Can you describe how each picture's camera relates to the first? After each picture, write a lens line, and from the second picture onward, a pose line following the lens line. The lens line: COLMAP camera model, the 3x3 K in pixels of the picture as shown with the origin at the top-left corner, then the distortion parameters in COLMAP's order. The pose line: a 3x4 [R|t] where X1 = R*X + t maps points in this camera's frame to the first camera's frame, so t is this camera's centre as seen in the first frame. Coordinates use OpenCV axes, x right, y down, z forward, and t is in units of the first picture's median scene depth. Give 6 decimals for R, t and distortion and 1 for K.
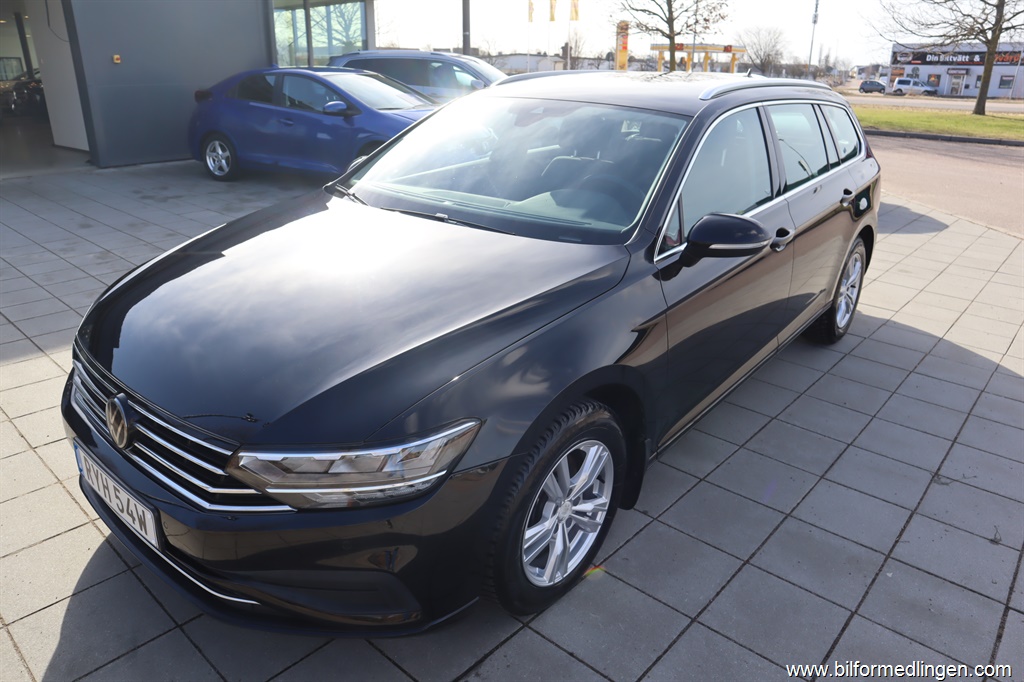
lens RADIAL K [[705.4, 0, 512.0], [0, 705.4, 341.0], [0, 0, 1]] dist [-0.125664, 0.080986]
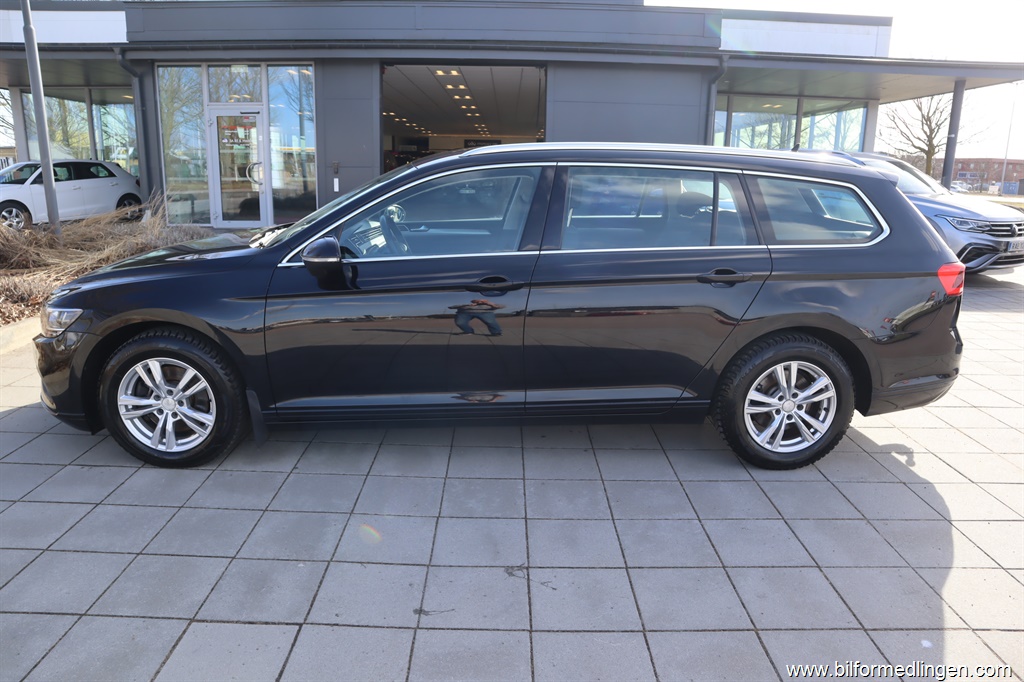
lens RADIAL K [[705.4, 0, 512.0], [0, 705.4, 341.0], [0, 0, 1]] dist [-0.125664, 0.080986]
pose [[0.670683, 0.184752, -0.718367, 0.850642], [-0.285793, 0.958074, -0.020422, -0.039328], [0.684476, 0.219001, 0.695364, 0.221358]]
